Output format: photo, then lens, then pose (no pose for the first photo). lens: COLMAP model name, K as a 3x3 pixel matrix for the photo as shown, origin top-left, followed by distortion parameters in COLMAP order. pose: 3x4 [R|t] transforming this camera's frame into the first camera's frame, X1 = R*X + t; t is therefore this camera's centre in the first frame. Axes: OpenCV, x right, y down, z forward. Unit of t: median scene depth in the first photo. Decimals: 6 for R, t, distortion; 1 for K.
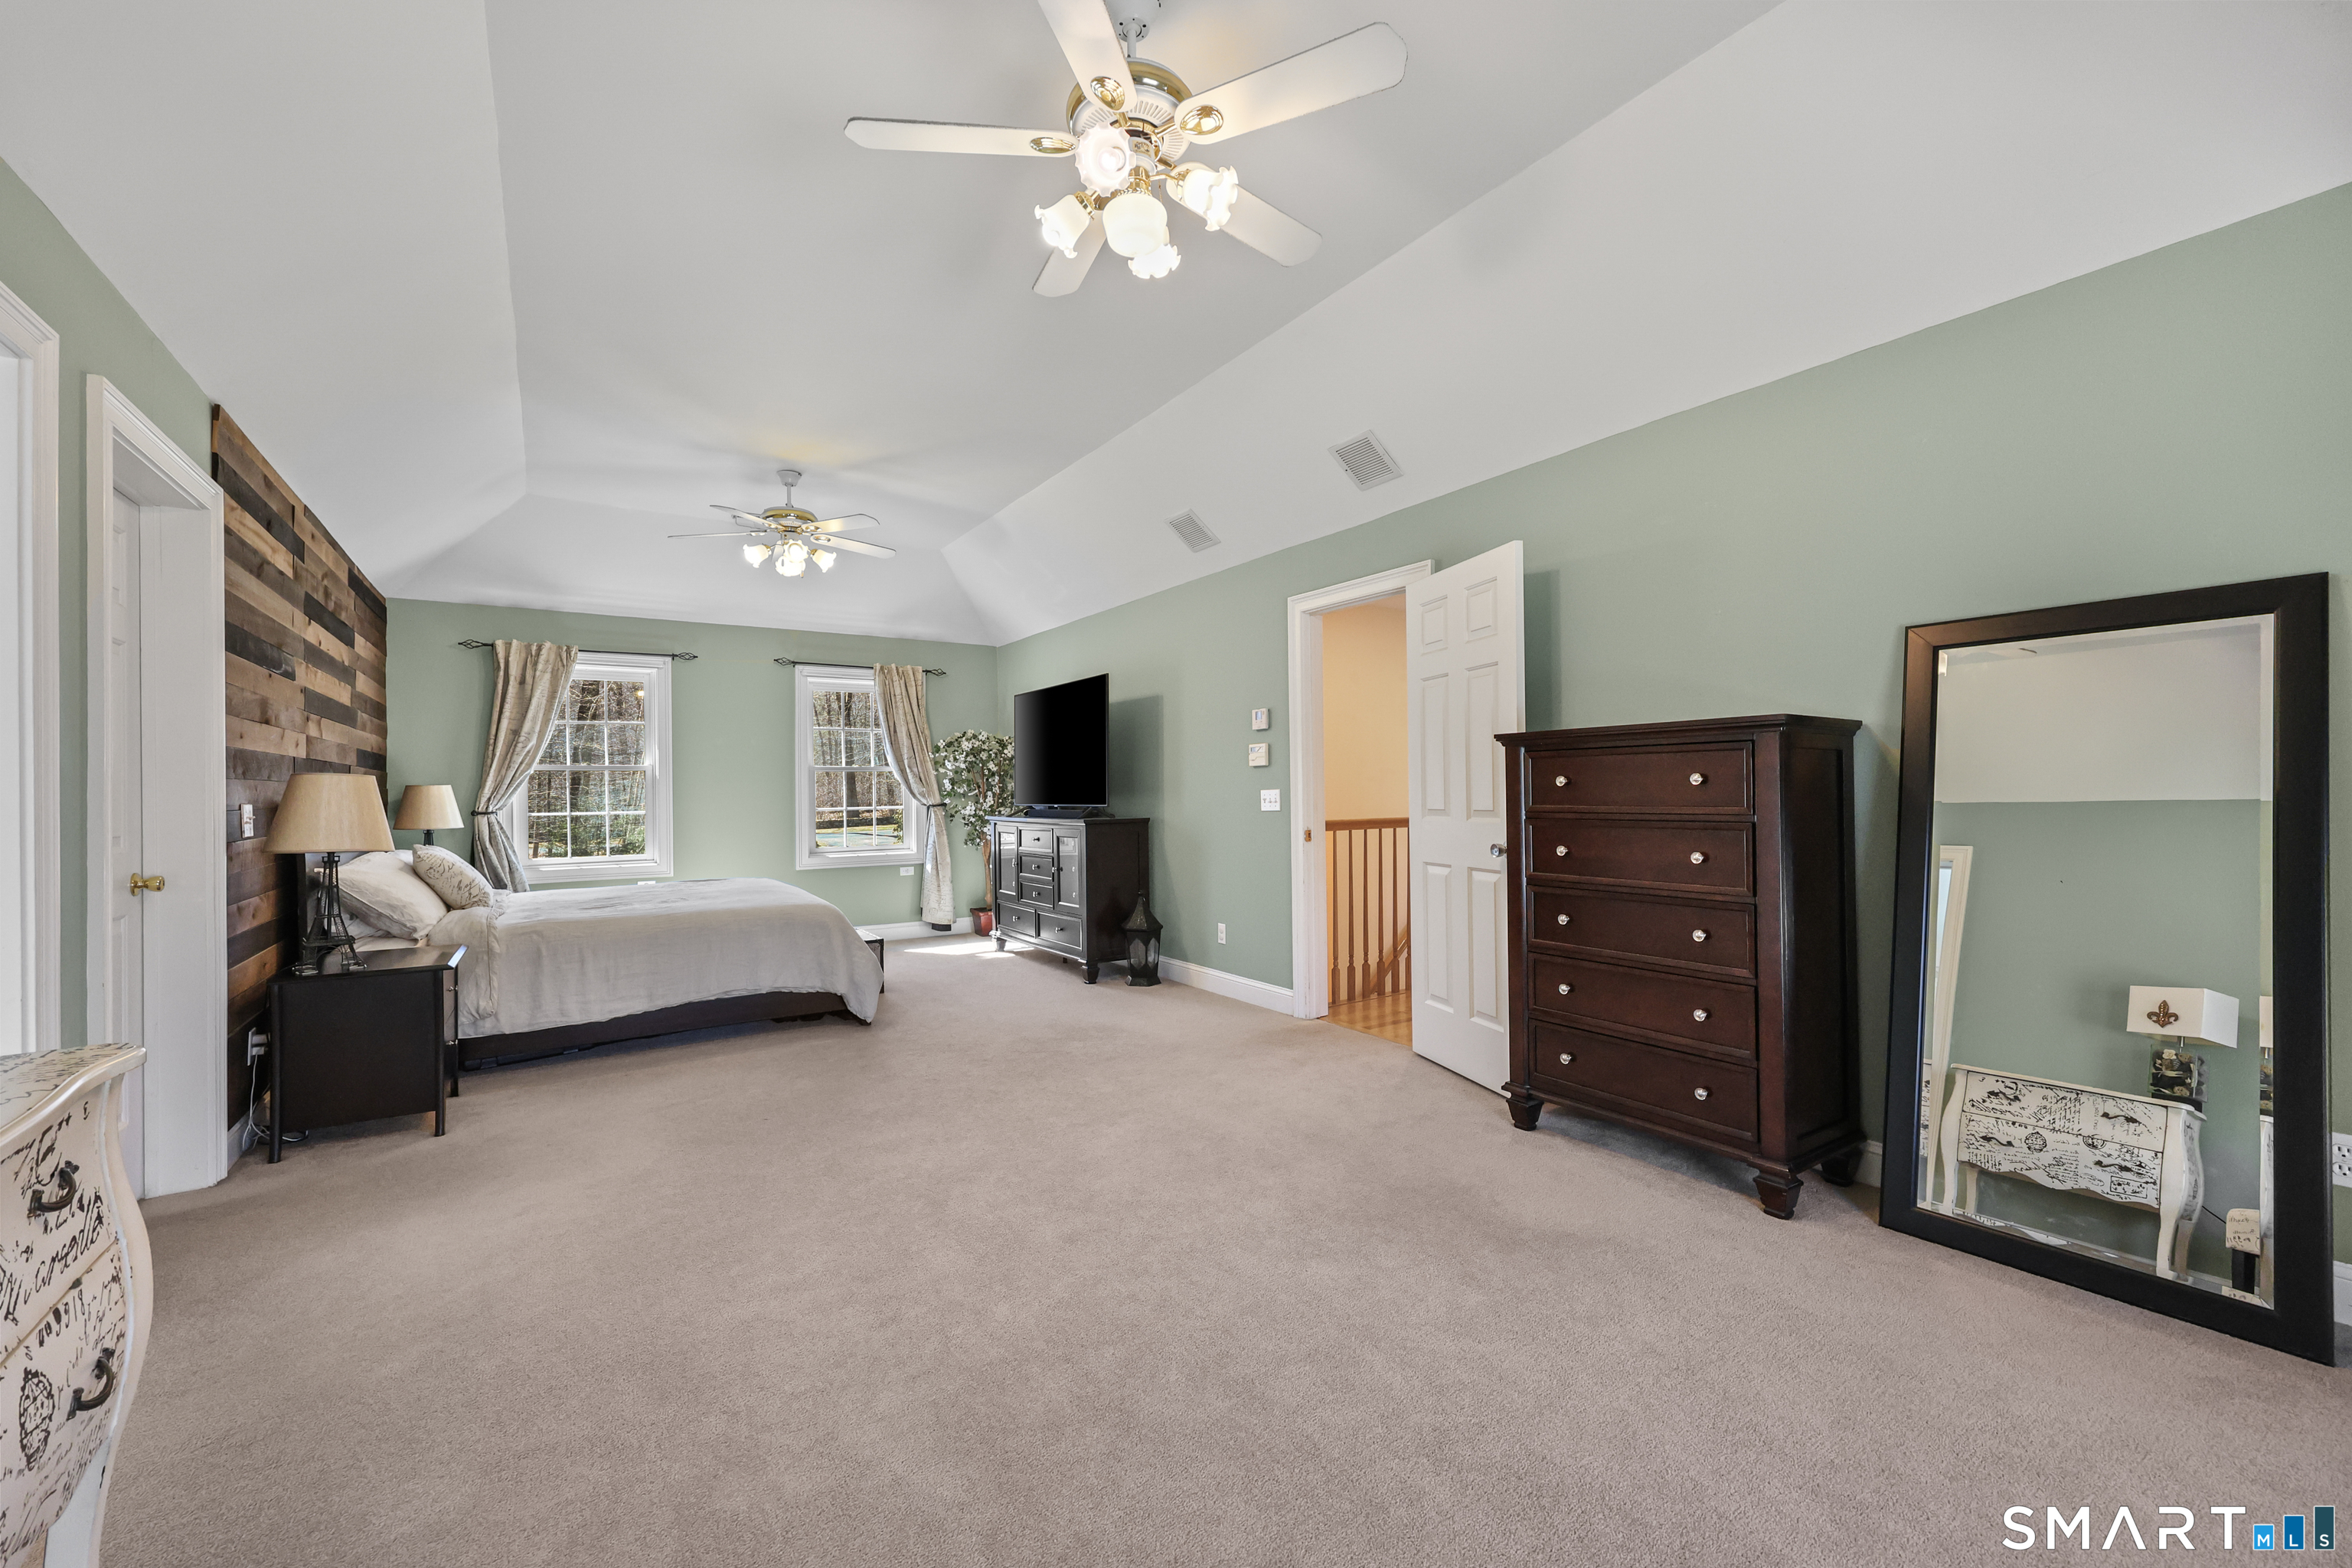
lens RADIAL K [[985.4, 0, 1186.3], [0, 985.4, 788.1], [0, 0, 1]] dist [-0.001400, 0.000464]
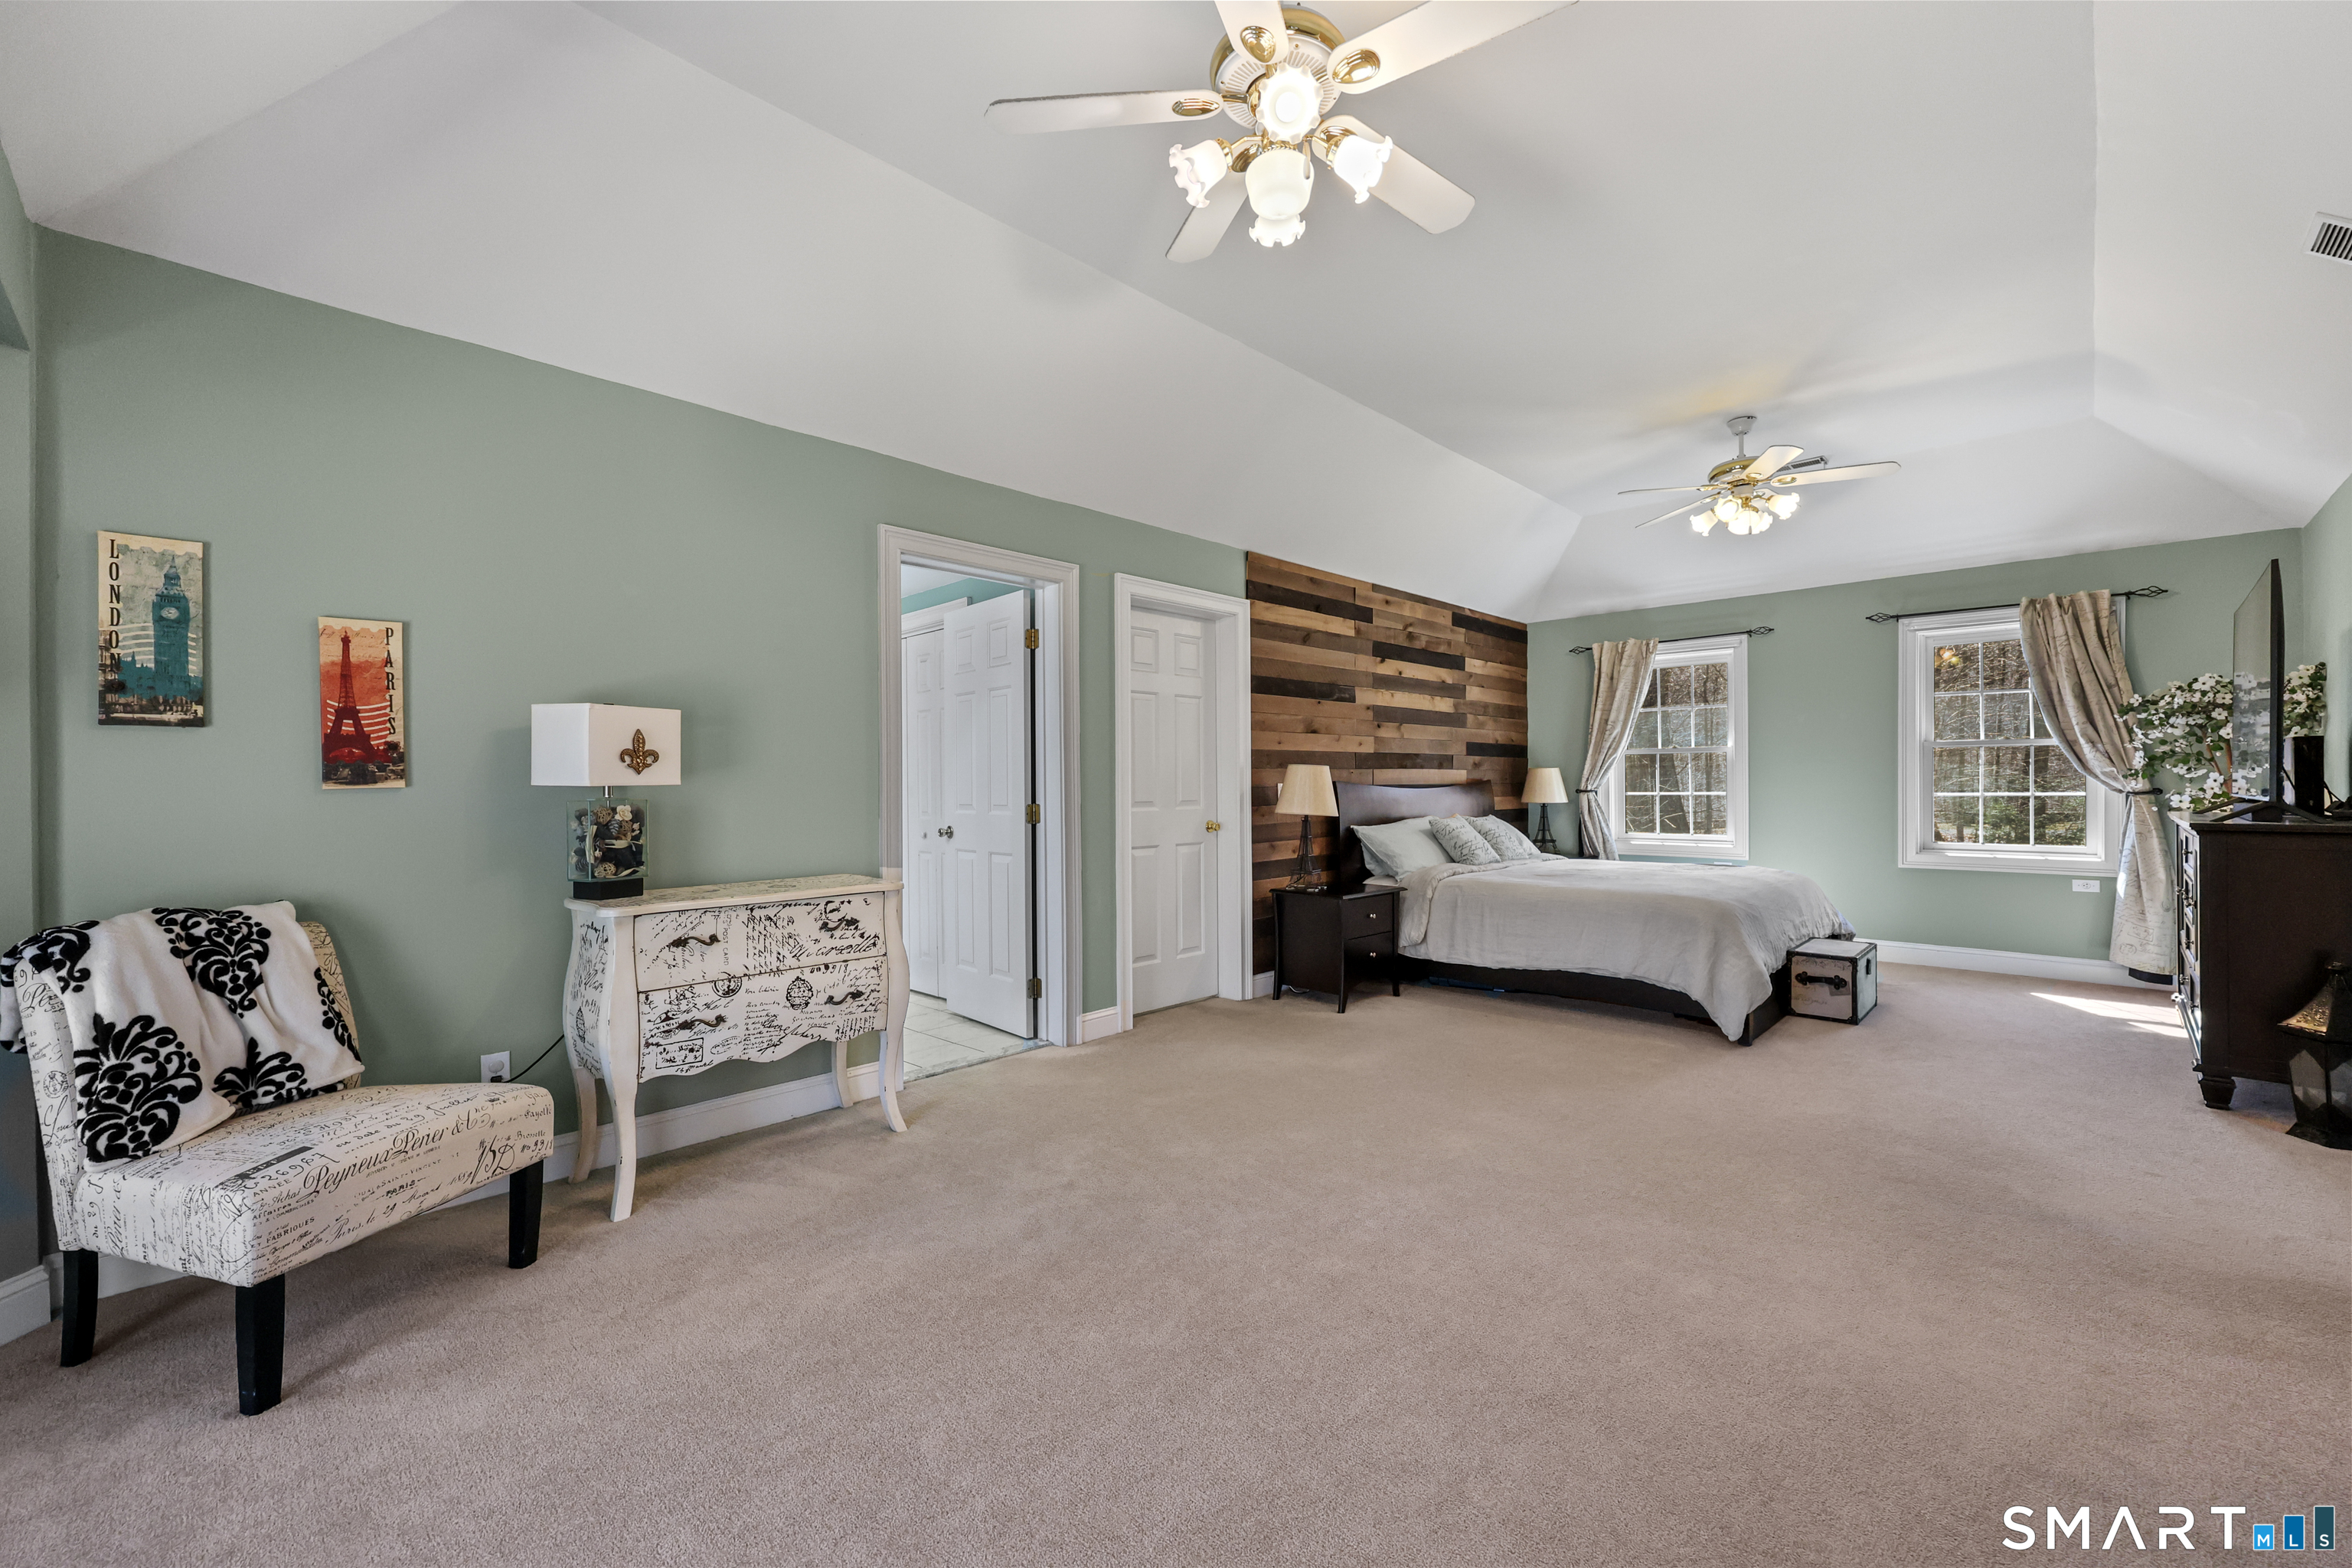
lens RADIAL K [[933.2, 0, 1118.7], [0, 933.2, 776.0], [0, 0, 1]] dist [-0.000568, -0.000061]
pose [[0.166304, 0.003441, -0.986069, 0.302200], [0.007489, 0.999961, 0.004753, -0.002450], [0.986046, -0.008175, 0.166272, 0.255031]]
